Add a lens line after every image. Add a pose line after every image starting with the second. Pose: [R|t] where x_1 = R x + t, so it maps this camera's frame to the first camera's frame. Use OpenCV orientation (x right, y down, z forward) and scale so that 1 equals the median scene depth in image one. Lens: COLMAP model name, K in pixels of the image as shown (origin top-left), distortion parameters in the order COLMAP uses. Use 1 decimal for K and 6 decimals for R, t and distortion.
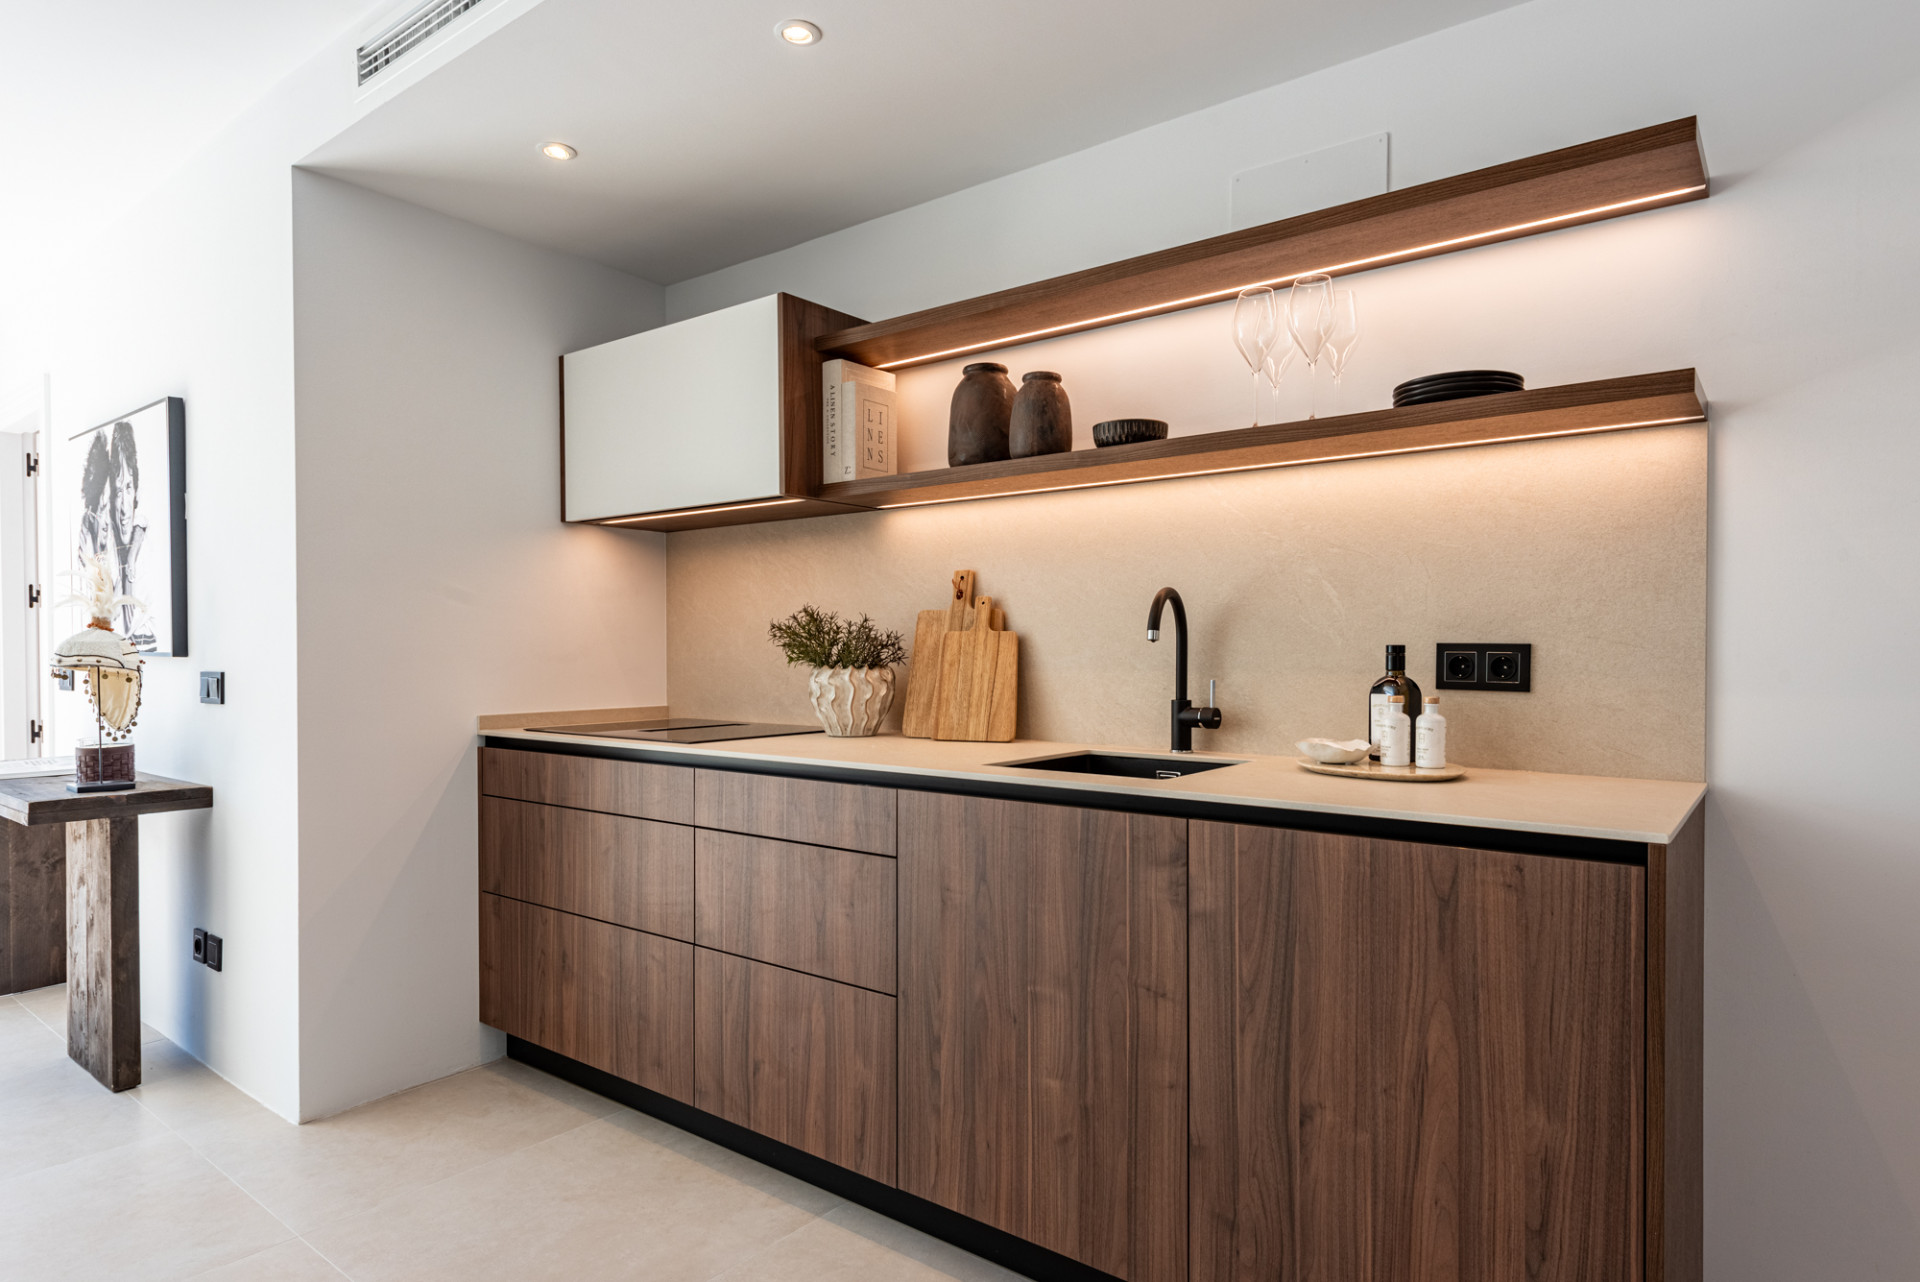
lens RADIAL K [[1139.2, 0, 954.8], [0, 1139.2, 619.4], [0, 0, 1]] dist [0.001905, -0.001819]
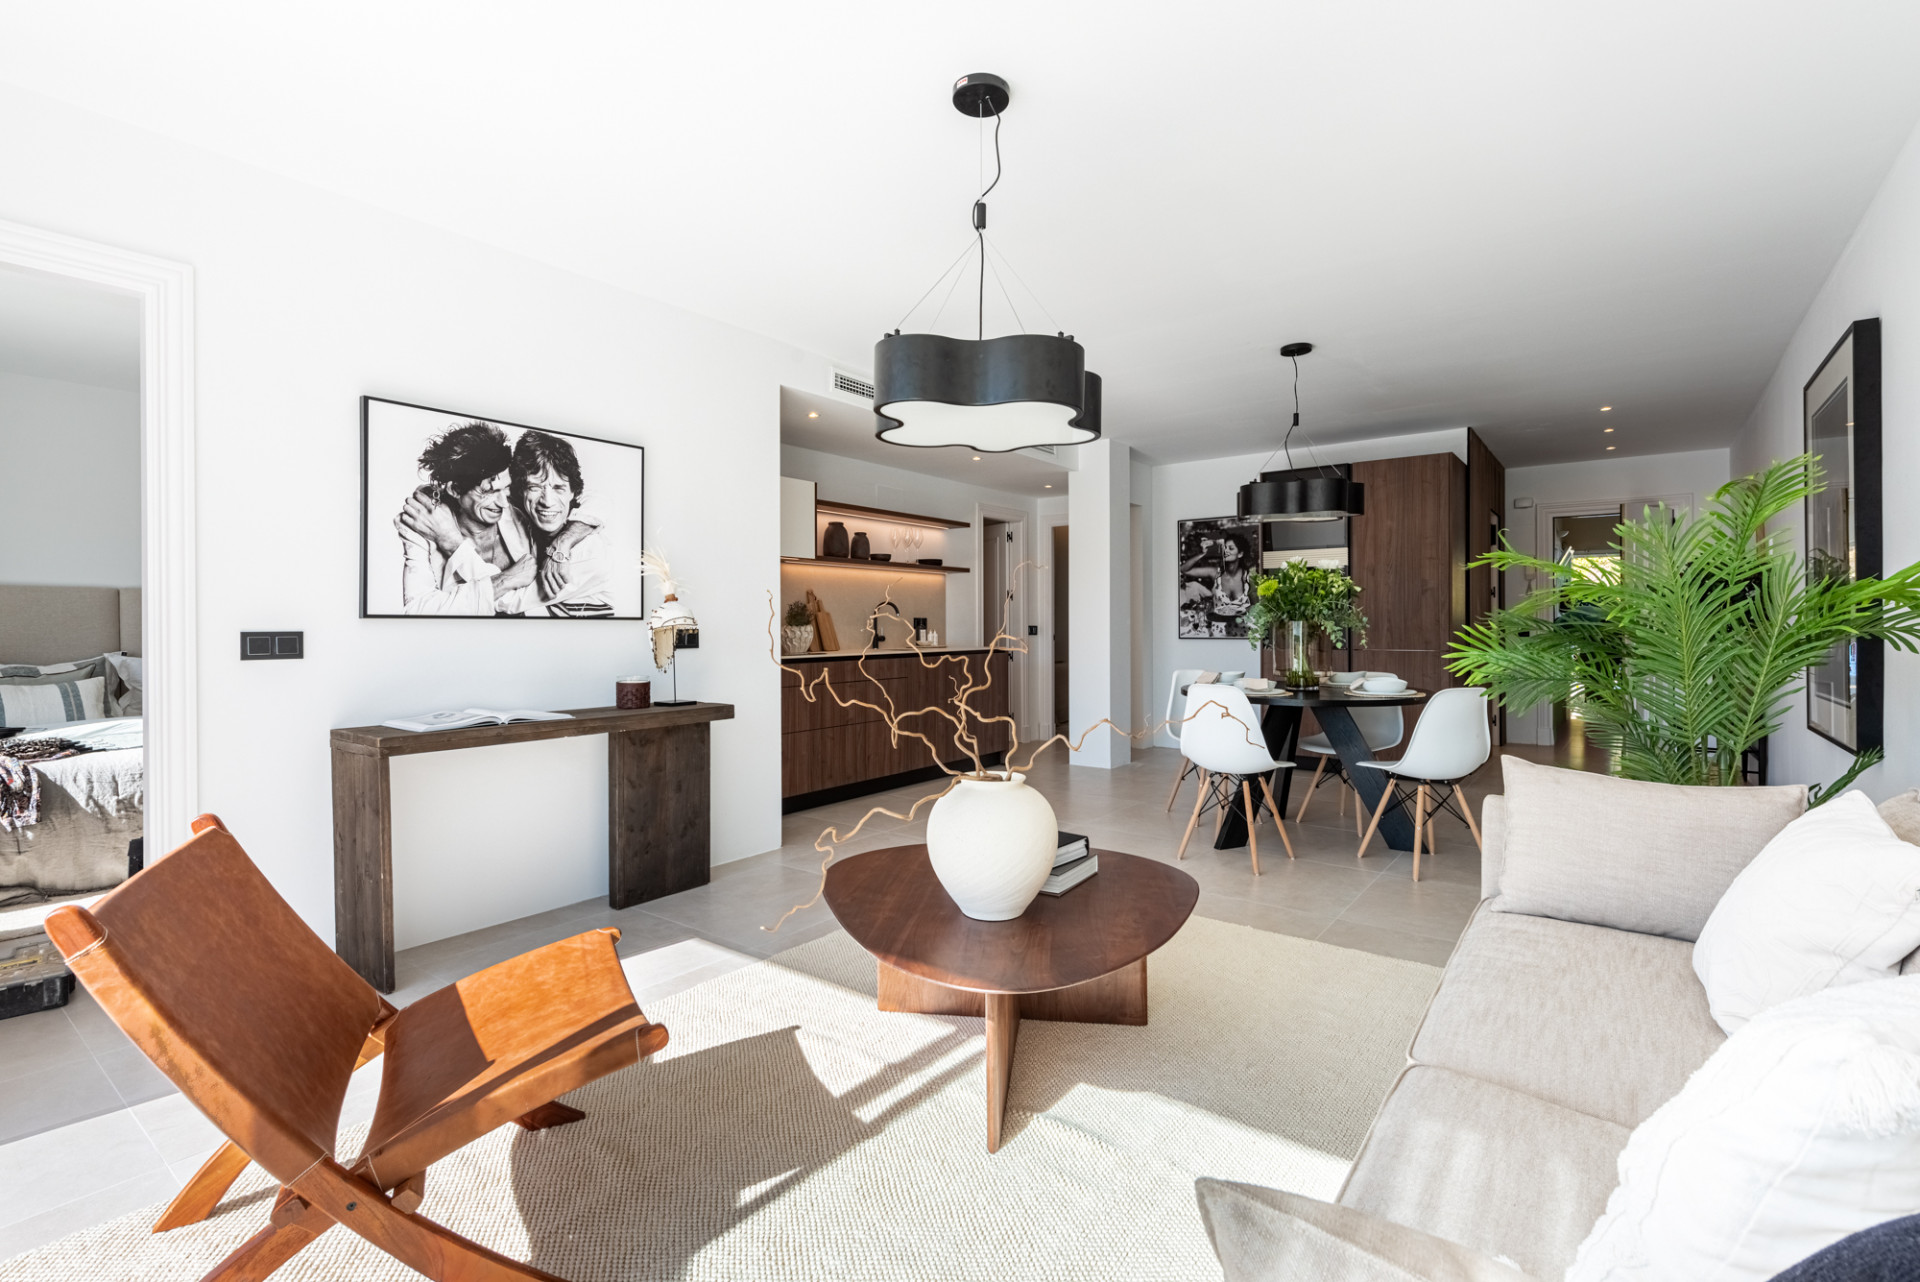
lens RADIAL K [[868.8, 0, 960.0], [0, 868.8, 641.0], [0, 0, 1]] dist [0.001187, -0.000378]
pose [[-0.028508, -0.012550, 0.999515, -2.399535], [-0.006242, 0.999904, 0.012376, 0.056959], [-0.999574, -0.005886, -0.028584, 0.785579]]
